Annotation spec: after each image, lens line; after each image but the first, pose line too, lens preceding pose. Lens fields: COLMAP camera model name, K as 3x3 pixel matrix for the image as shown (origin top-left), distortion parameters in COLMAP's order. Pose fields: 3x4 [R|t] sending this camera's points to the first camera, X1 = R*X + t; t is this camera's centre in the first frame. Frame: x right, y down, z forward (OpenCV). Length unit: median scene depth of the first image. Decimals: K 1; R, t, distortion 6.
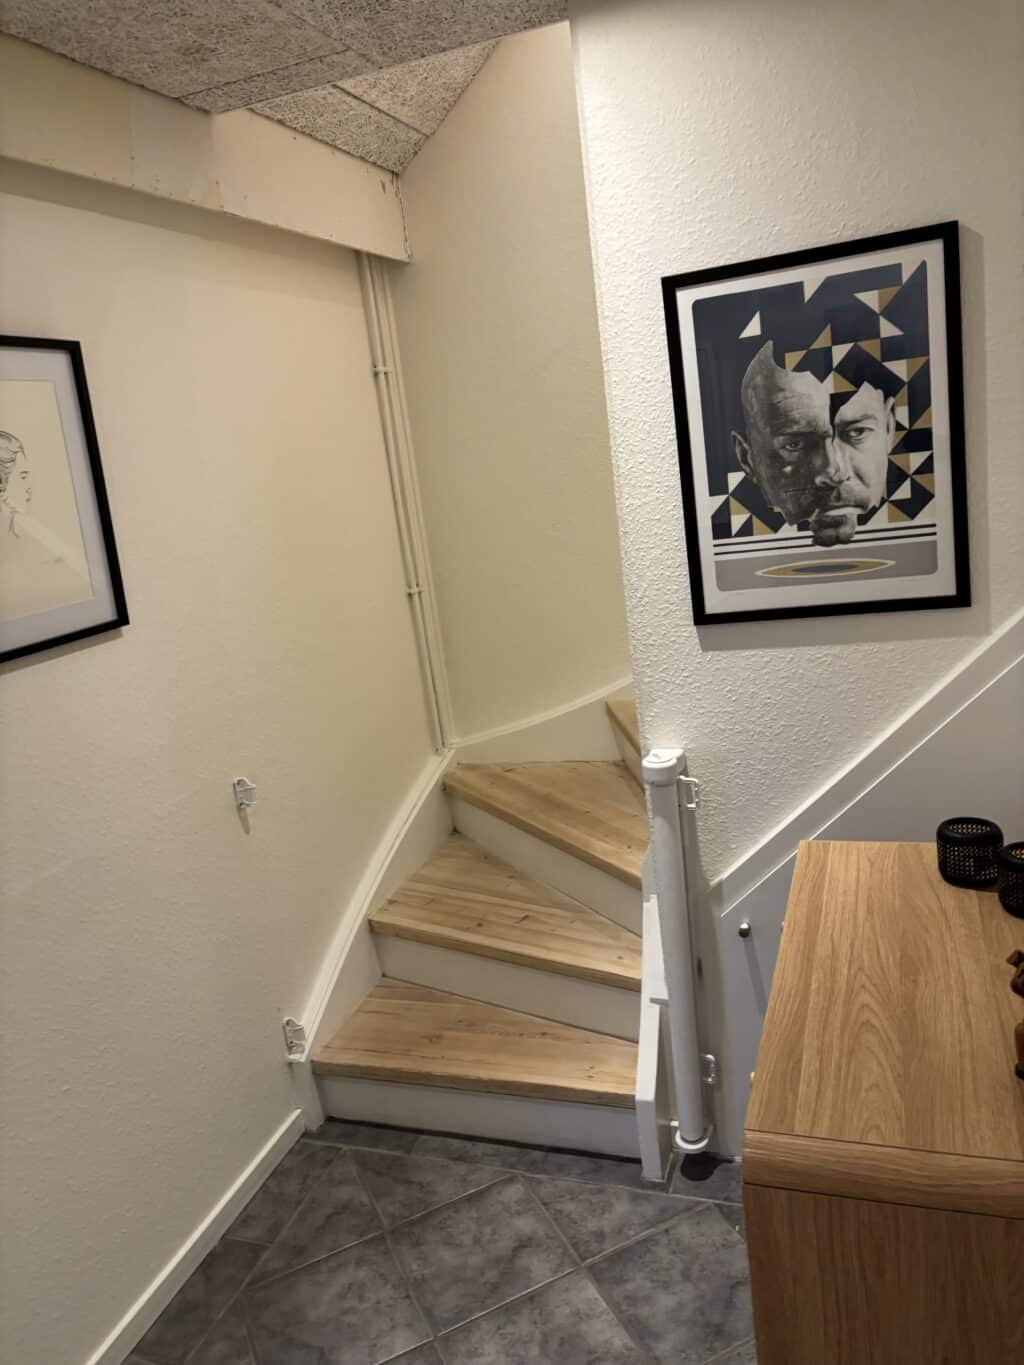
lens RADIAL K [[1038.0, 0, 519.0], [0, 1038.0, 674.7], [0, 0, 1]] dist [0.052730, -0.058931]
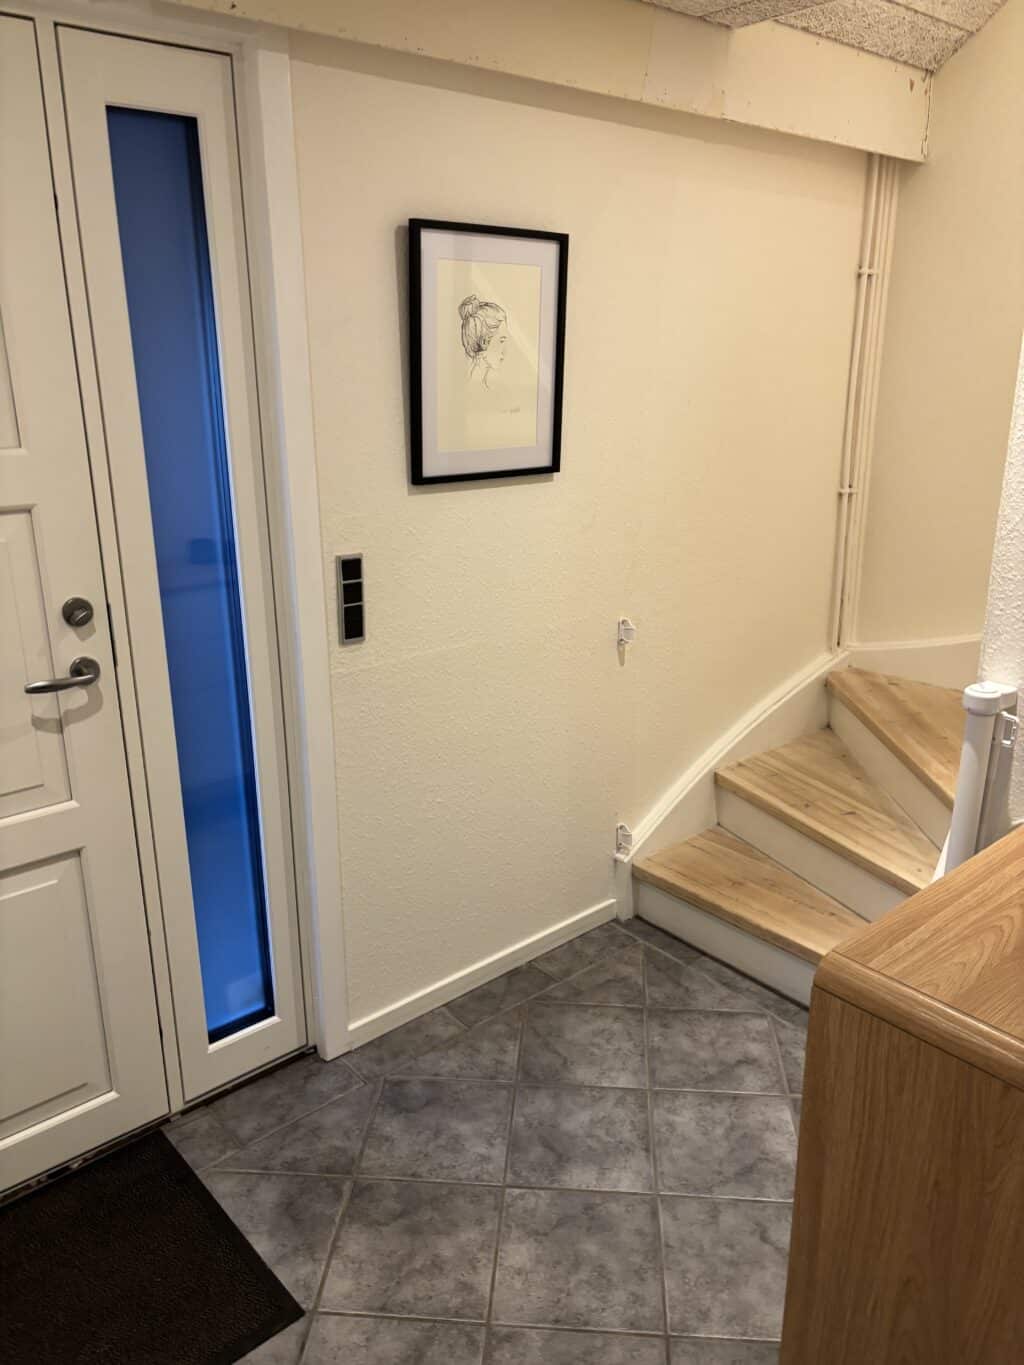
lens RADIAL K [[1038.0, 0, 516.4], [0, 1038.0, 676.0], [0, 0, 1]] dist [0.052730, -0.058931]
pose [[0.862831, 0.258127, -0.434619, 0.150305], [-0.210028, 0.965130, 0.156247, 0.003087], [0.459795, -0.043532, 0.886957, -0.108650]]
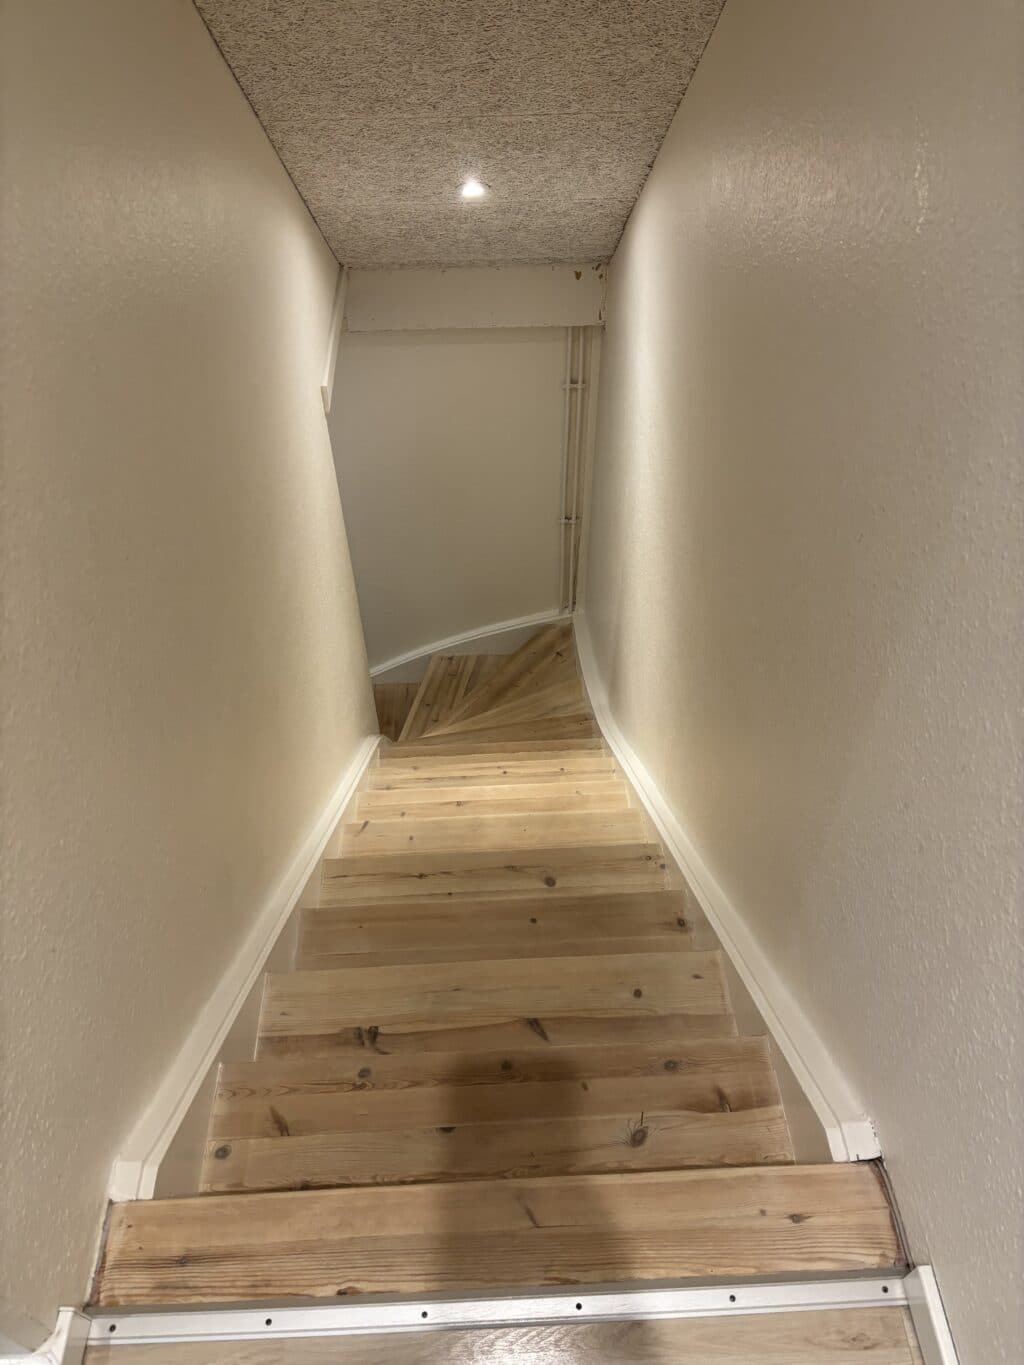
lens RADIAL K [[1038.0, 0, 510.7], [0, 1038.0, 683.9], [0, 0, 1]] dist [0.052730, -0.058931]
pose [[0.359586, 0.752596, -0.551632, 1.068457], [-0.248632, 0.647080, 0.720743, -1.220487], [0.899377, -0.122016, 0.419800, 0.399467]]
